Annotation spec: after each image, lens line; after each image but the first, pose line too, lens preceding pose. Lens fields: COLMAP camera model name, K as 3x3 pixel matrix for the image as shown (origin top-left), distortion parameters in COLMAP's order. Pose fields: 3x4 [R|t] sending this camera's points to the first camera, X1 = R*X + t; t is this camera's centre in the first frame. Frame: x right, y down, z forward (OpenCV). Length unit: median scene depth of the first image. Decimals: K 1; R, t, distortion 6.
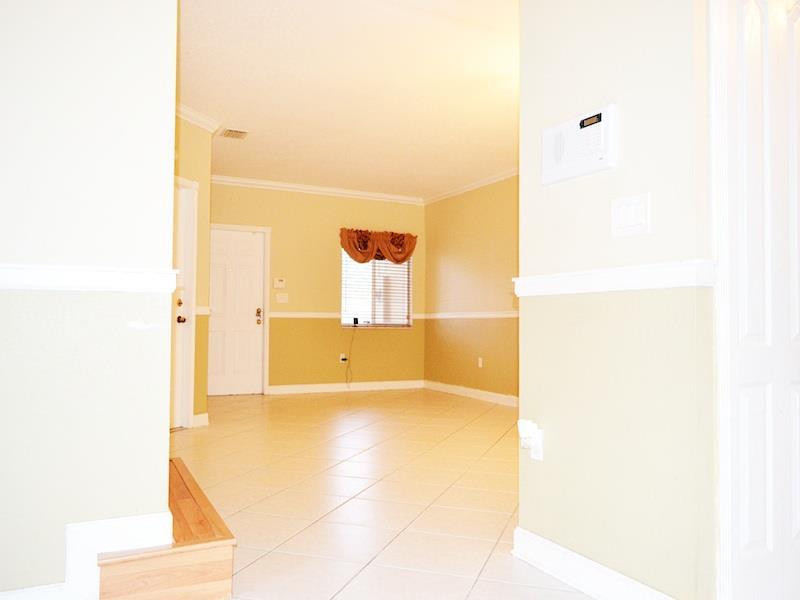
lens RADIAL K [[634.6, 0, 400.3], [0, 634.6, 313.6], [0, 0, 1]] dist [-0.000647, 0.002679]
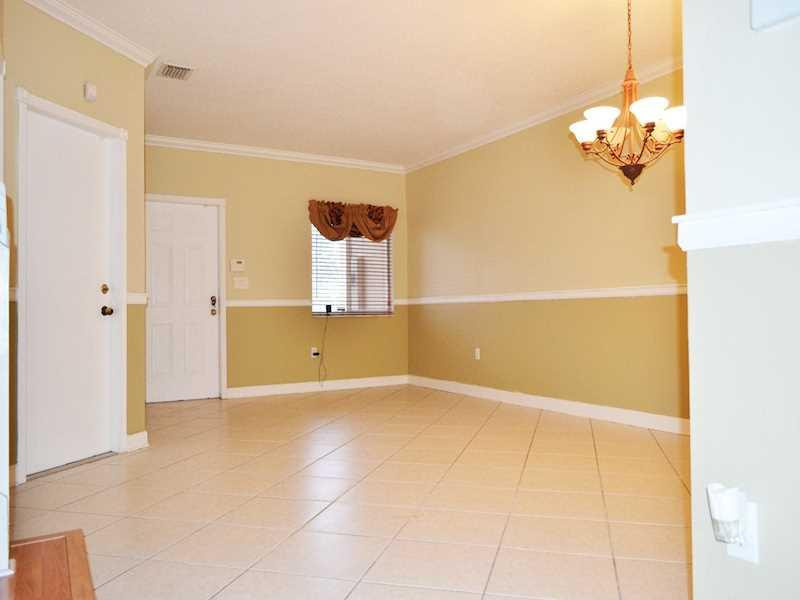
lens RADIAL K [[621.9, 0, 400.0], [0, 621.9, 300.0], [0, 0, 1]] dist [0.002585, -0.000155]
pose [[0.997593, -0.020664, 0.066185, -0.030301], [0.020845, 0.999781, -0.002046, 0.003647], [-0.066129, 0.003420, 0.997805, 0.158429]]
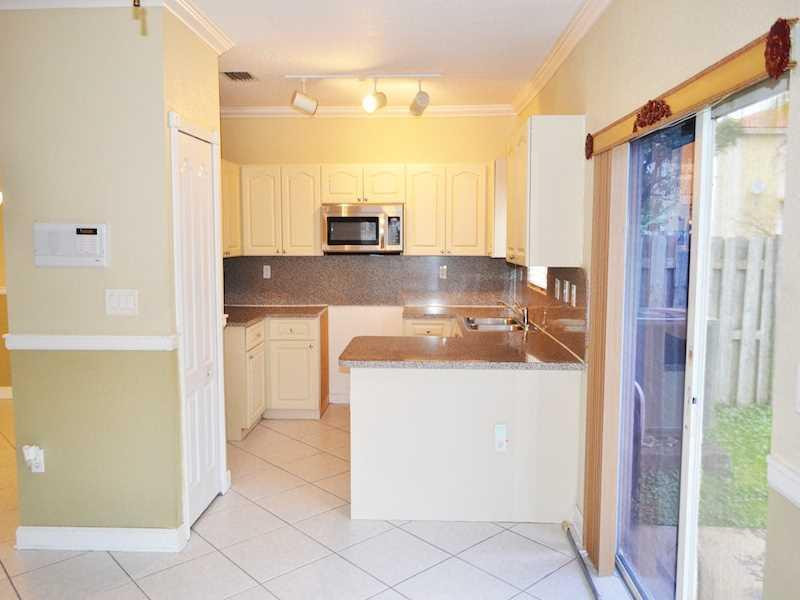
lens RADIAL K [[636.0, 0, 400.0], [0, 636.0, 300.0], [0, 0, 1]] dist [-0.001386, -0.000297]
pose [[0.480499, -0.092240, 0.872131, -0.169524], [-0.010581, 0.993771, 0.110934, -0.087504], [-0.876931, -0.062532, 0.476531, -0.082431]]
